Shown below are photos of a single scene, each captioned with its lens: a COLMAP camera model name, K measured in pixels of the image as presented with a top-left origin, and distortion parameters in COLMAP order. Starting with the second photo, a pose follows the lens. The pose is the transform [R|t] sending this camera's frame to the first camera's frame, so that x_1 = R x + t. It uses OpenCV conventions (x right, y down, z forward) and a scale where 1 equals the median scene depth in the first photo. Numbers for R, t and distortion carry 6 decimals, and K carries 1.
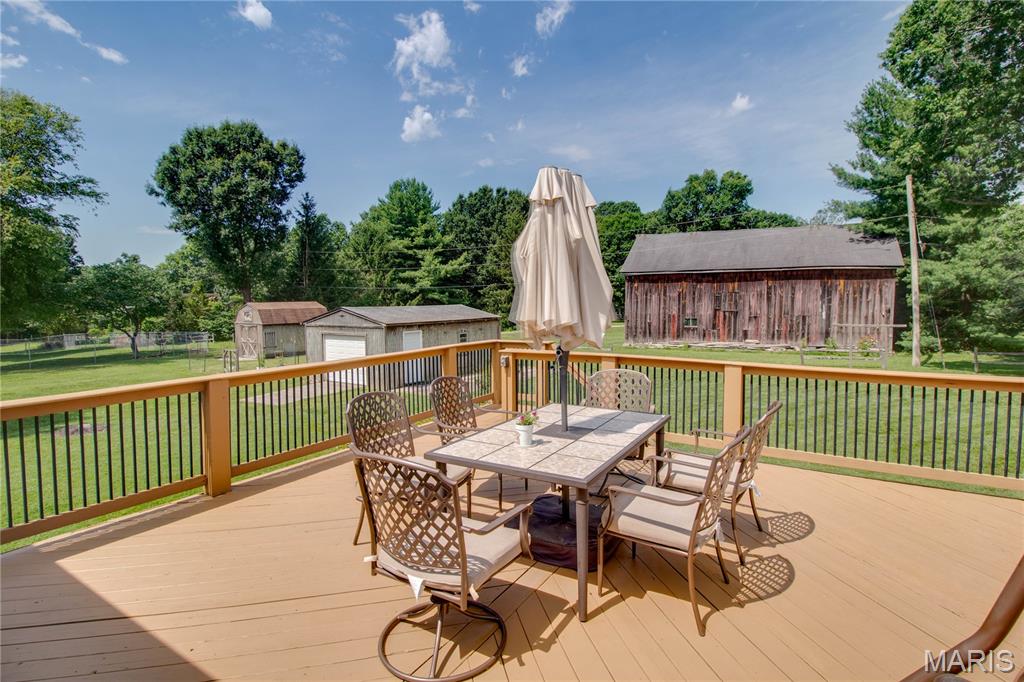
lens RADIAL K [[479.7, 0, 514.3], [0, 479.7, 334.8], [0, 0, 1]] dist [-0.017728, -0.003518]
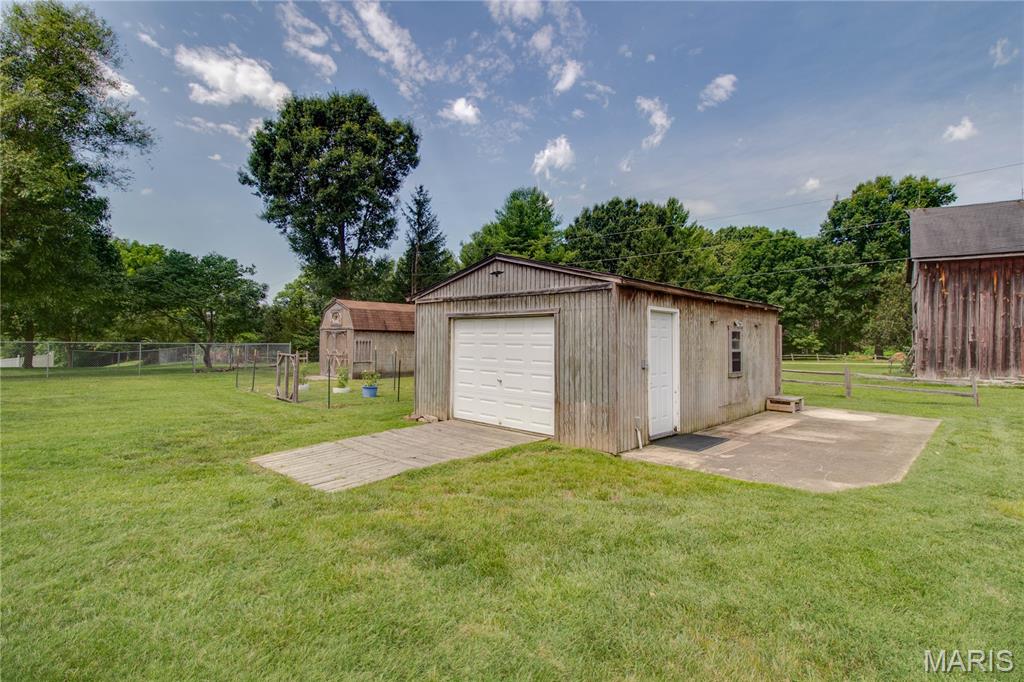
lens RADIAL K [[479.7, 0, 515.6], [0, 479.7, 341.1], [0, 0, 1]] dist [-0.017728, -0.003518]
pose [[0.980741, 0.021911, -0.194082, -0.114373], [-0.035155, 0.997262, -0.065062, 0.022662], [0.192125, 0.070632, 0.978825, 0.257814]]
